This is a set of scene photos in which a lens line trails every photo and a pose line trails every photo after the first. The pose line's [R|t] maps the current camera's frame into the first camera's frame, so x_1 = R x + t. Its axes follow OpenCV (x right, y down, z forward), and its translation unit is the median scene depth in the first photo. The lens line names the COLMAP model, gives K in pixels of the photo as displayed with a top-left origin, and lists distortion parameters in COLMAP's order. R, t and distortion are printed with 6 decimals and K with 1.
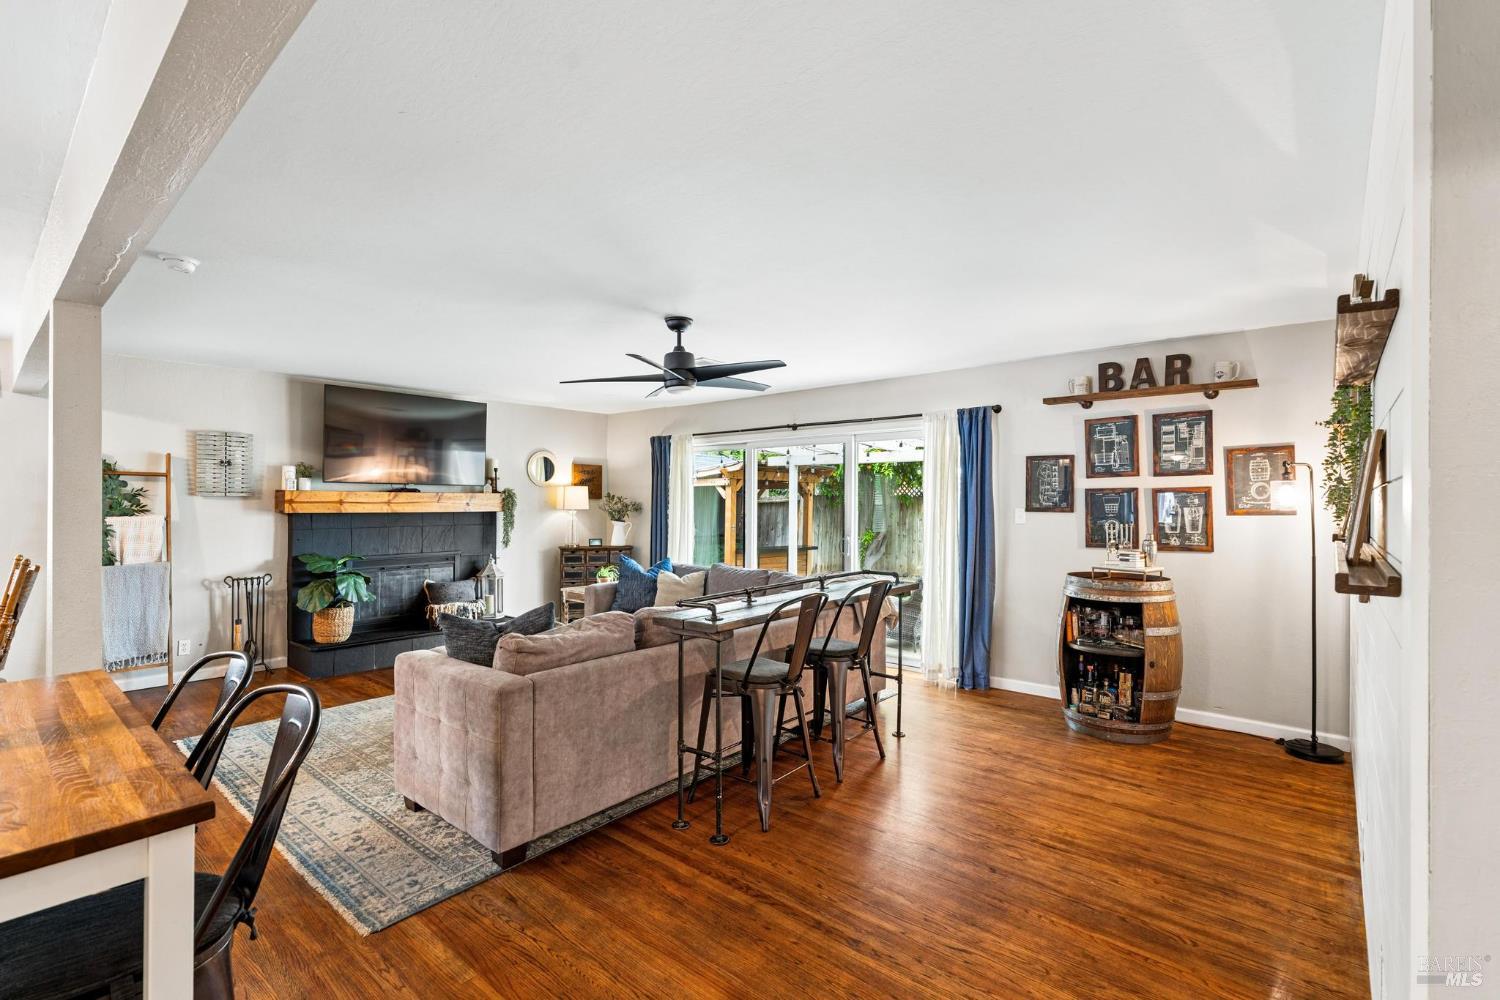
lens RADIAL K [[691.3, 0, 734.4], [0, 691.3, 500.5], [0, 0, 1]] dist [-0.006049, 0.001967]
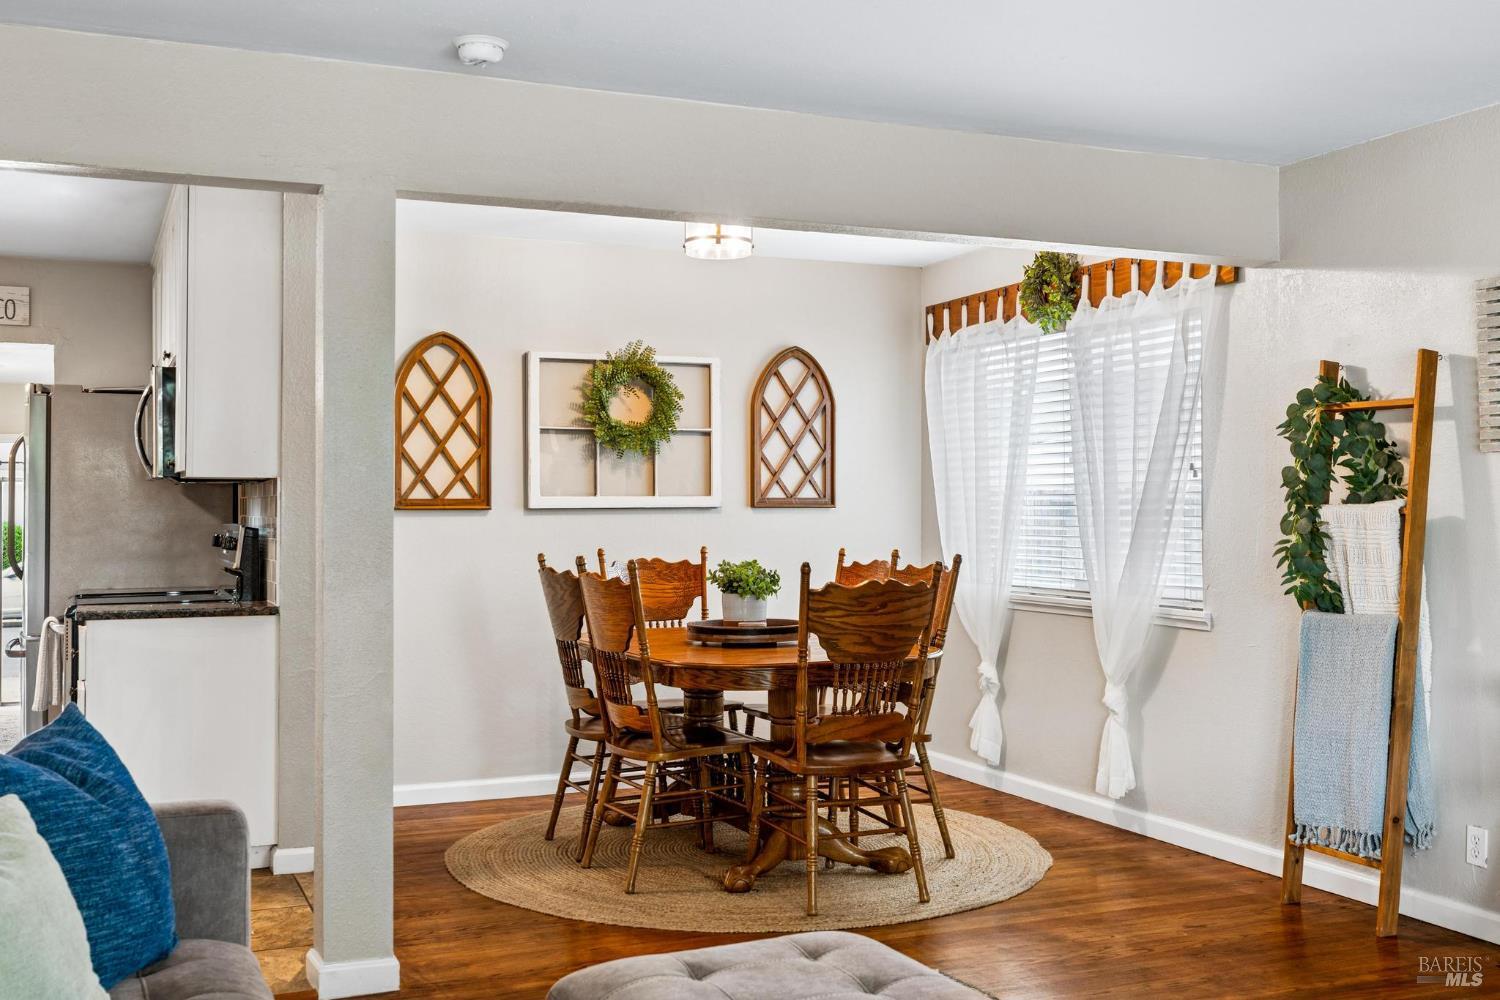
lens RADIAL K [[1527.0, 0, 730.5], [0, 1527.0, 480.2], [0, 0, 1]] dist [0.007300, 0.000000]
pose [[-0.443999, -0.016325, -0.895878, 0.164603], [0.005119, 0.999771, -0.020755, 0.026029], [0.896013, -0.013801, -0.443814, 1.067679]]
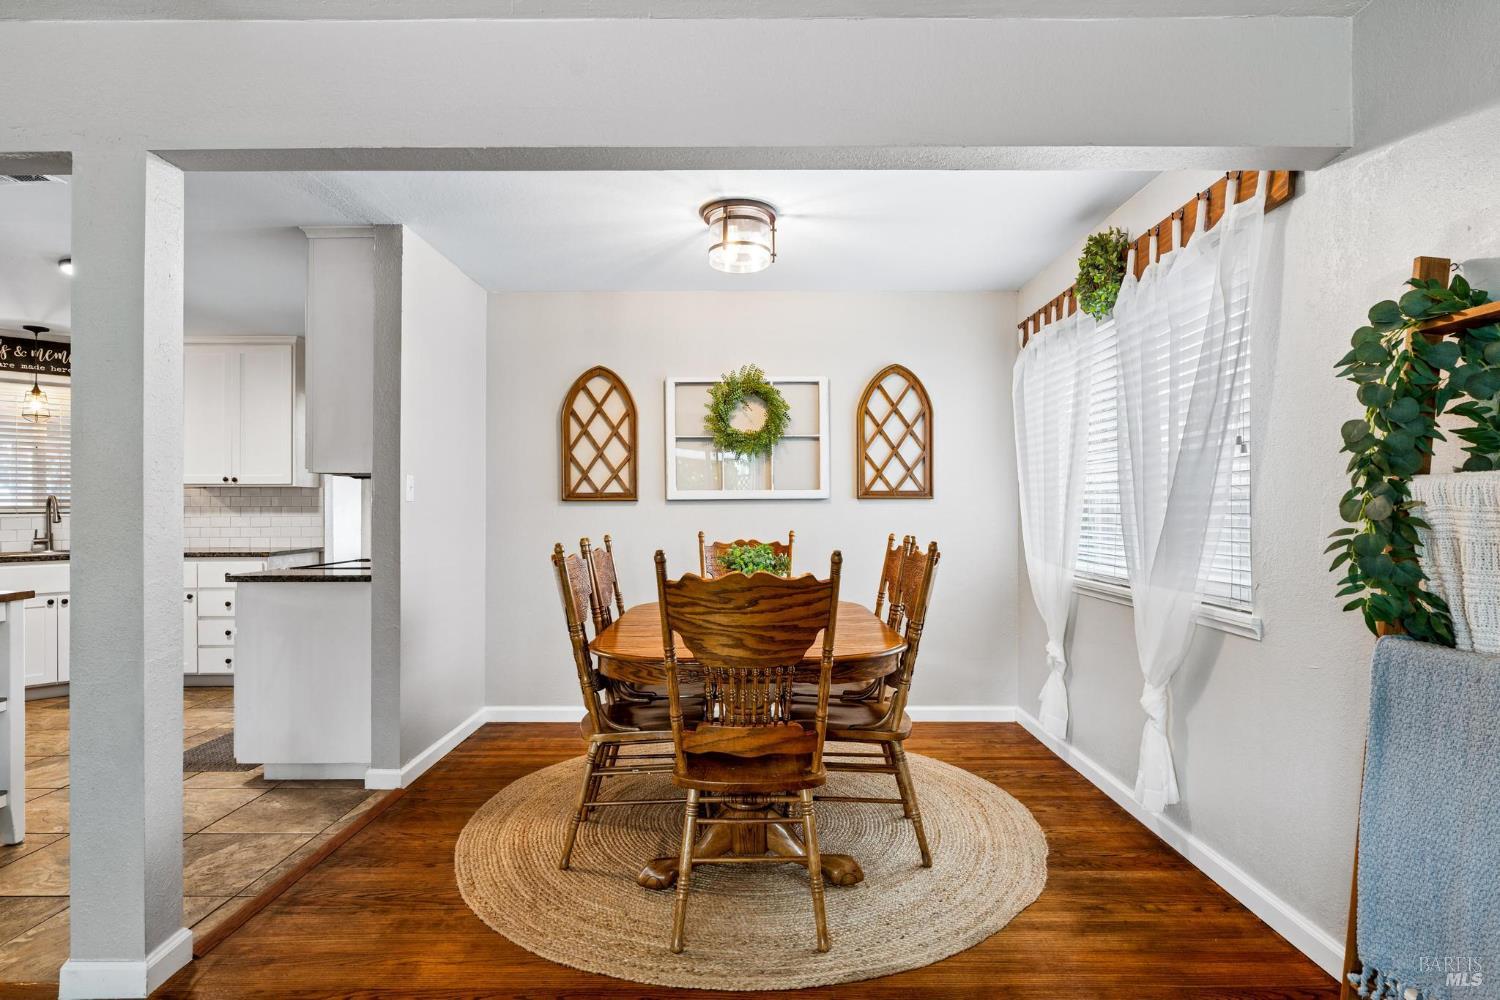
lens RADIAL K [[766.5, 0, 753.2], [0, 766.5, 506.5], [0, 0, 1]] dist [-0.002292, 0.000526]
pose [[-0.760068, -0.002059, -0.649840, -0.469531], [0.004806, 0.999950, -0.008789, 0.037807], [0.649826, -0.009803, -0.760020, 1.035389]]
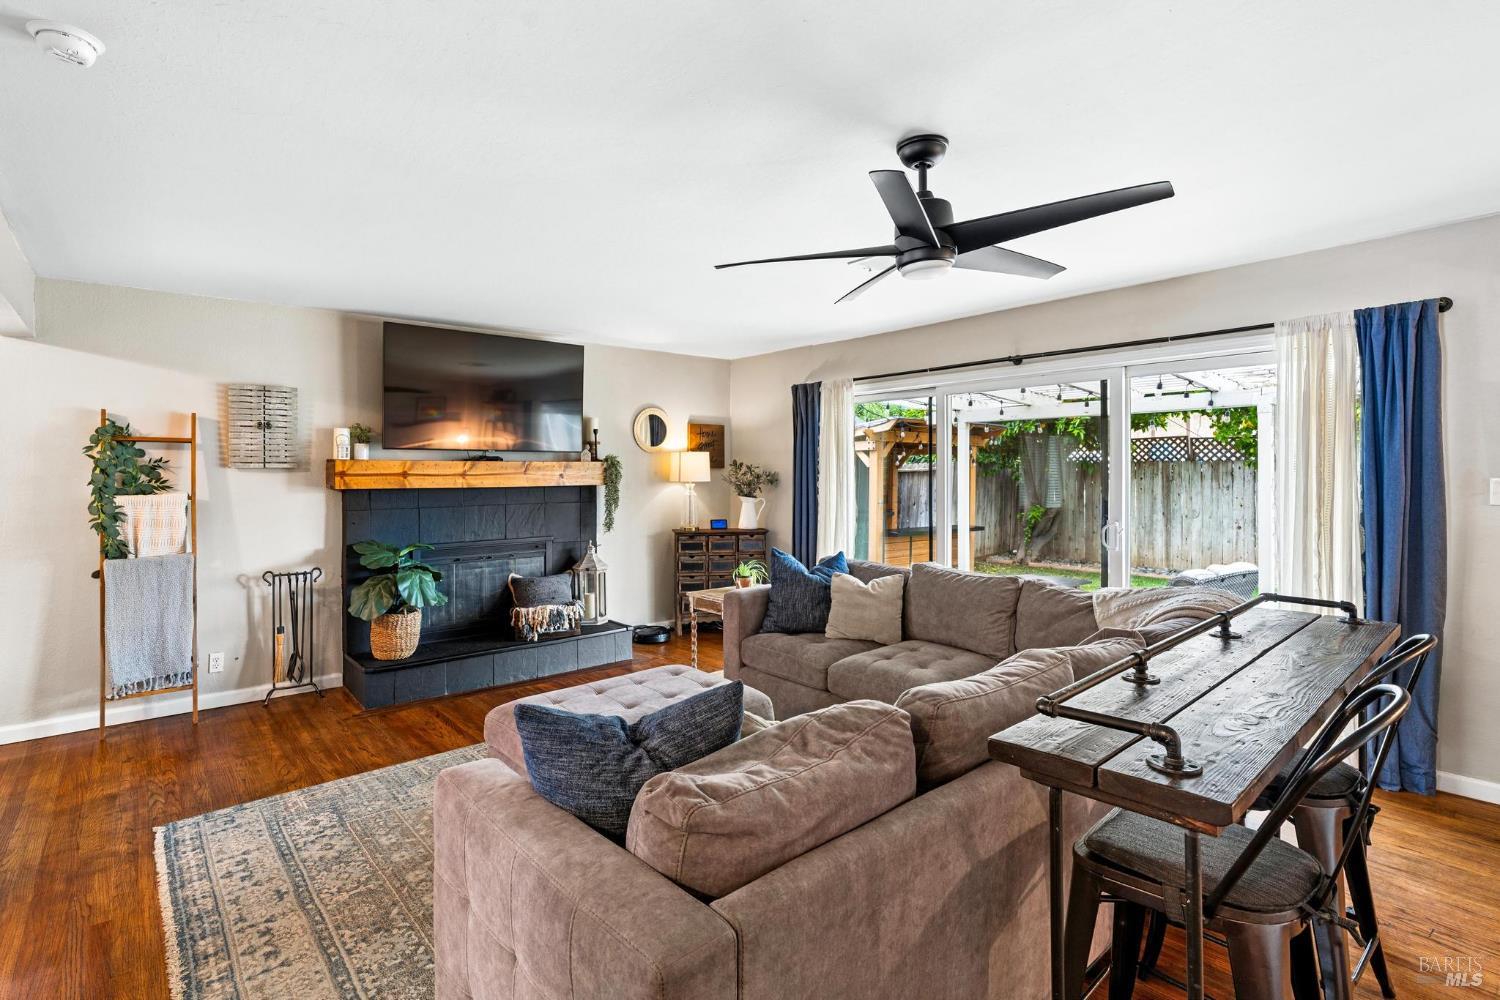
lens RADIAL K [[728.7, 0, 703.1], [0, 728.7, 472.3], [0, 0, 1]] dist [-0.002679, 0.001142]
pose [[0.985147, -0.007016, -0.171568, -0.121384], [0.007464, 0.999970, 0.001963, 0.001067], [0.171549, -0.003214, 0.985170, 0.302323]]
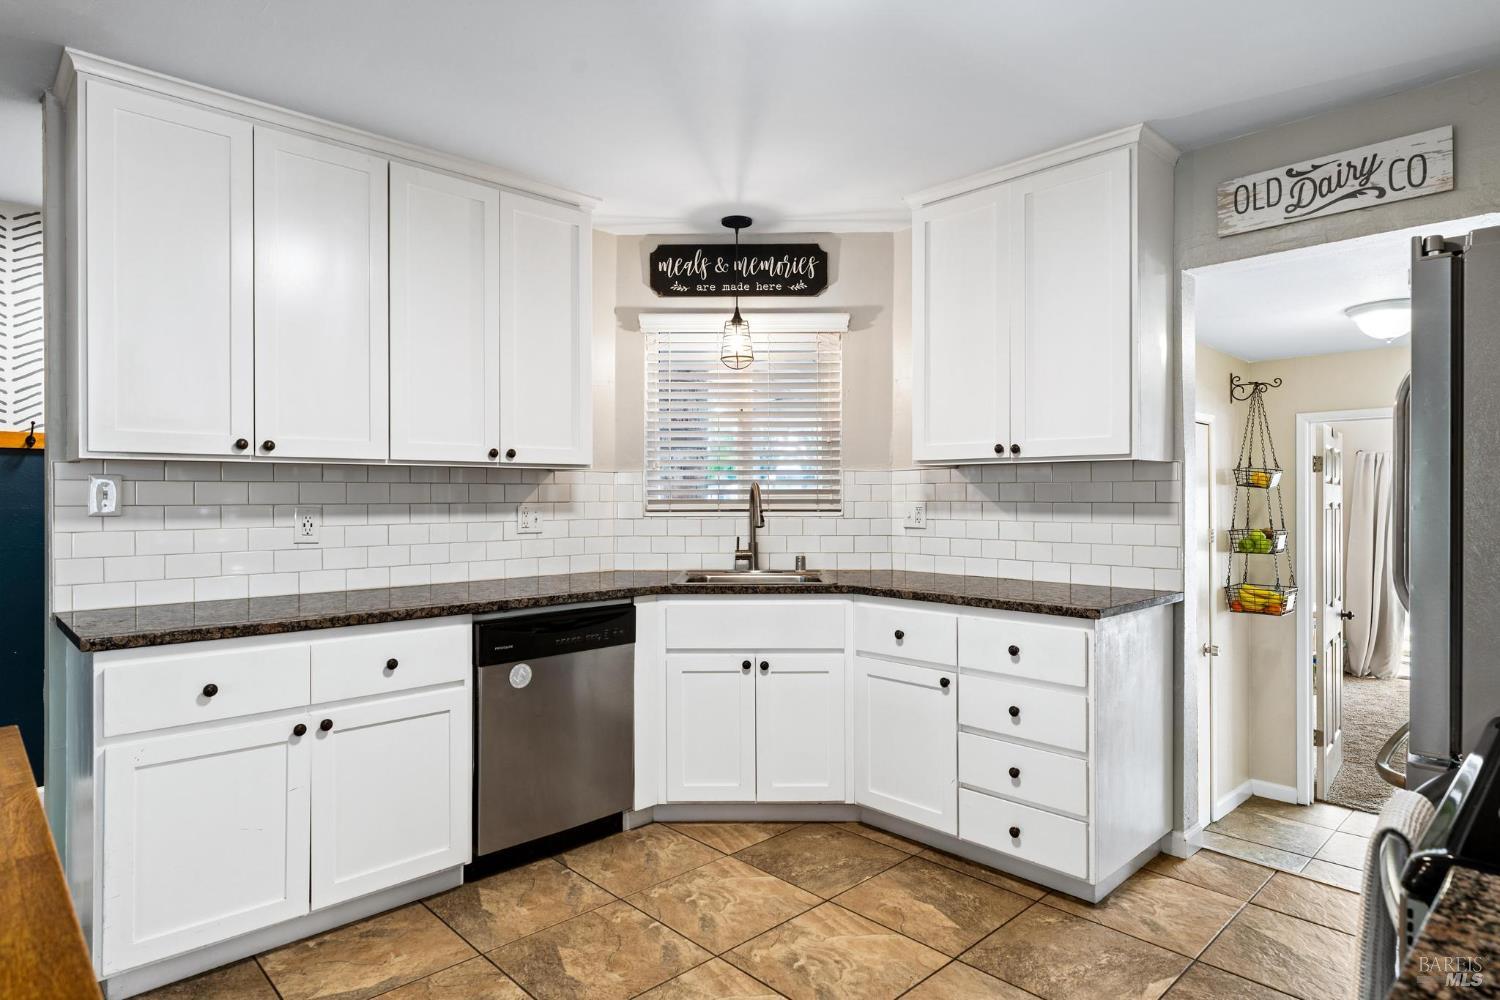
lens RADIAL K [[843.7, 0, 756.5], [0, 843.7, 493.0], [0, 0, 1]] dist [-0.001669, 0.000183]
pose [[-0.995772, -0.000530, 0.091860, -0.488568], [-0.001070, 0.999982, -0.005832, 0.021346], [-0.091855, -0.005905, -0.995755, 0.340177]]
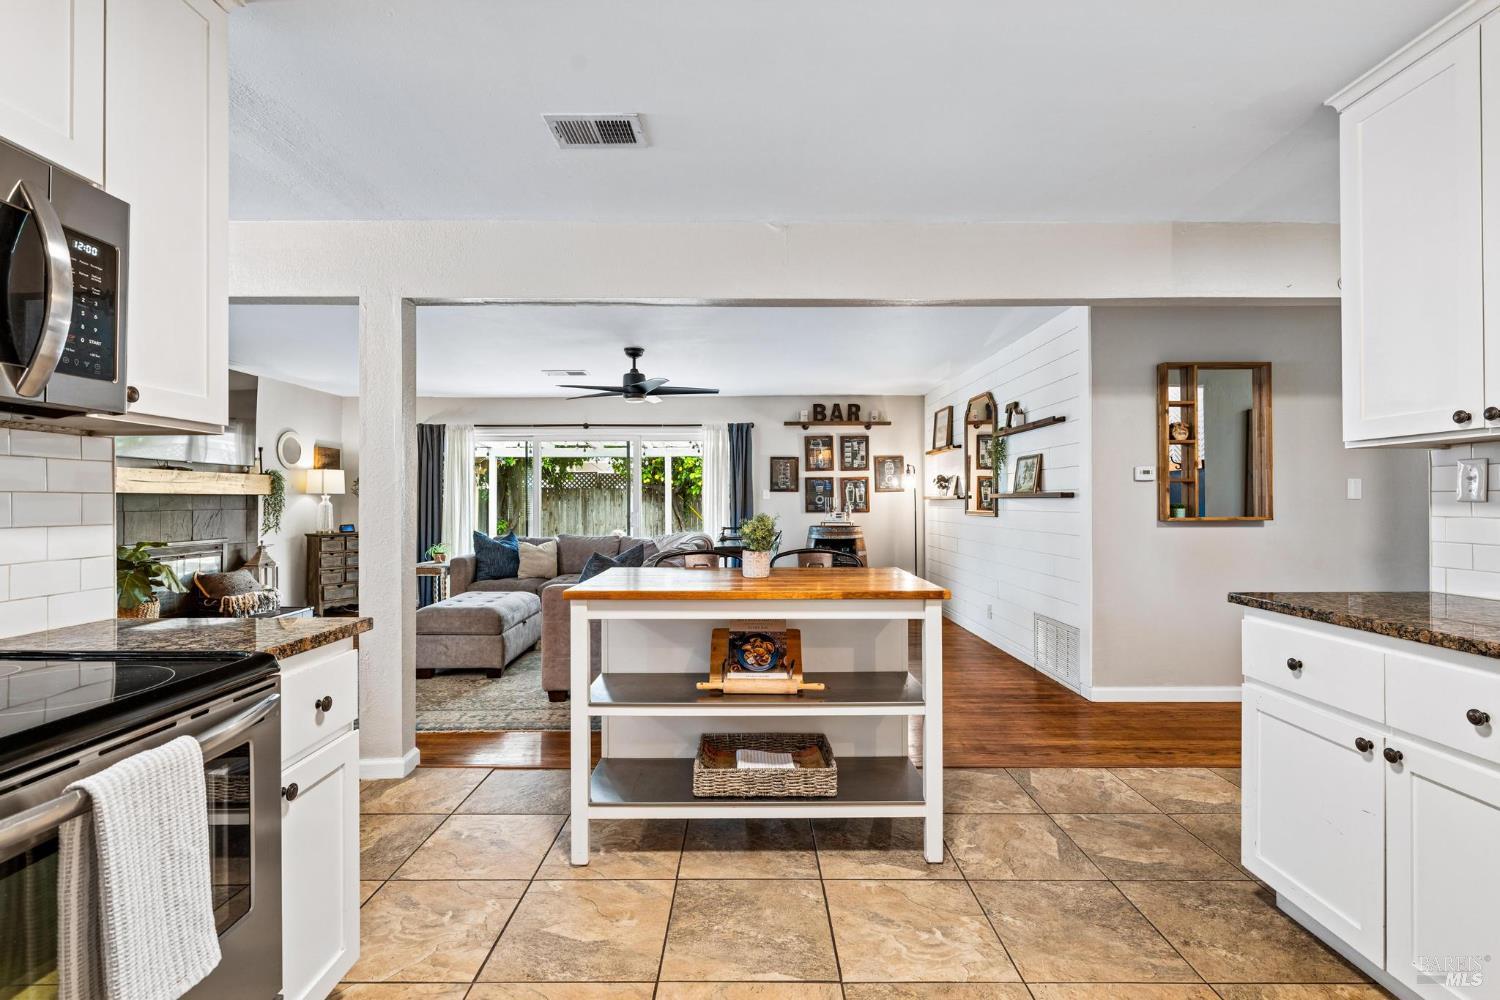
lens RADIAL K [[691.3, 0, 752.0], [0, 691.3, 503.6], [0, 0, 1]] dist [-0.006049, 0.001967]
pose [[0.748941, -0.006764, 0.662602, -0.648202], [0.002152, 0.999967, 0.007776, 0.030515], [-0.662633, -0.004397, 0.748931, -0.161823]]
